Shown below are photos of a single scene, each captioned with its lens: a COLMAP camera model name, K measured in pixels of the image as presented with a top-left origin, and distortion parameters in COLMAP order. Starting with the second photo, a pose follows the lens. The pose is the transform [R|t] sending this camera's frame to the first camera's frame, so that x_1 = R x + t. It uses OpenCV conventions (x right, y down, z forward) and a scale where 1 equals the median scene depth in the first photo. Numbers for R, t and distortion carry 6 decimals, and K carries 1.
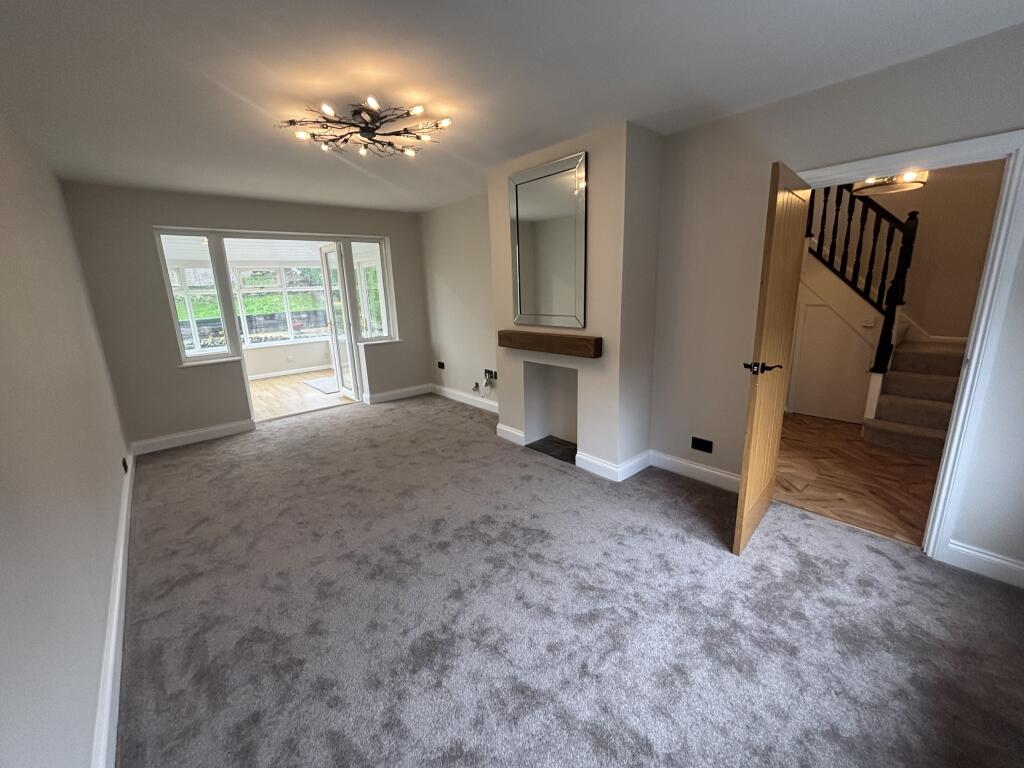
lens RADIAL K [[414.8, 0, 510.7], [0, 414.8, 384.6], [0, 0, 1]] dist [0.001567, -0.000224]
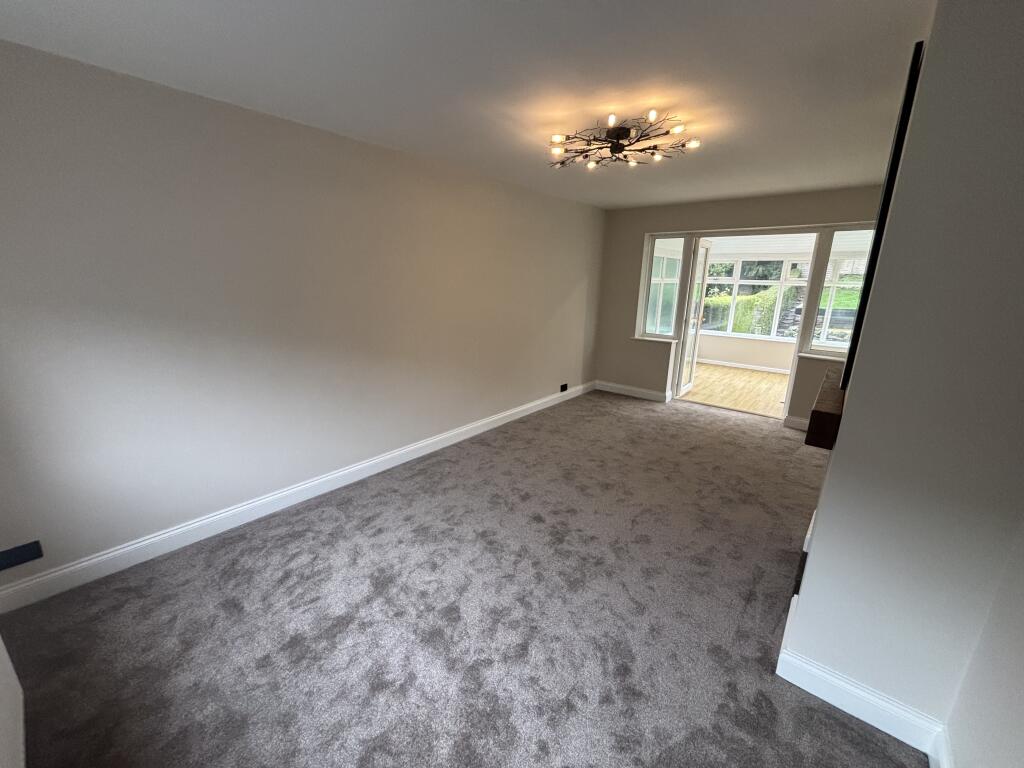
lens RADIAL K [[414.8, 0, 510.7], [0, 414.8, 384.6], [0, 0, 1]] dist [0.001567, -0.000224]
pose [[0.153631, 0.283249, -0.946661, 0.503619], [-0.252274, 0.937529, 0.239576, -0.134285], [0.955382, 0.202012, 0.215490, 0.384615]]
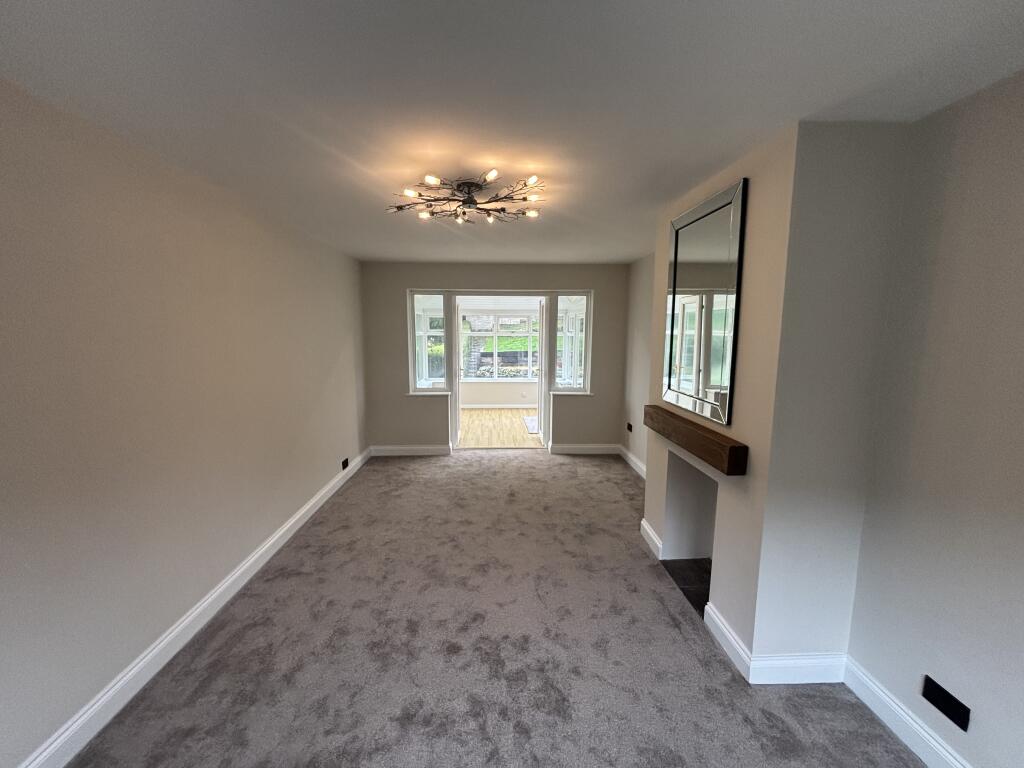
lens RADIAL K [[414.8, 0, 510.7], [0, 414.8, 384.6], [0, 0, 1]] dist [0.001567, -0.000224]
pose [[0.777017, 0.120014, -0.617933, 0.255365], [-0.174828, 0.984181, -0.028690, -0.099685], [0.604715, 0.130325, 0.785707, 0.198105]]
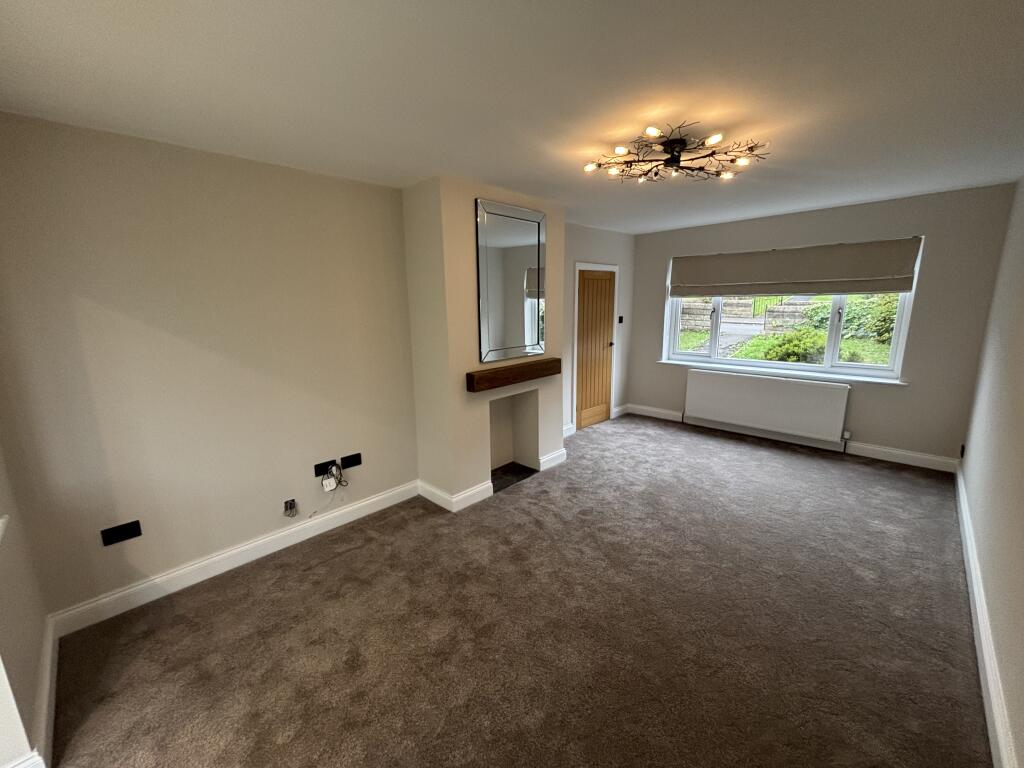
lens RADIAL K [[414.8, 0, 510.7], [0, 414.8, 384.6], [0, 0, 1]] dist [0.001567, -0.000224]
pose [[-0.077330, -0.171575, 0.982131, -0.830961], [0.247112, 0.951046, 0.185601, -0.241417], [-0.965896, 0.257049, -0.031147, 0.938337]]
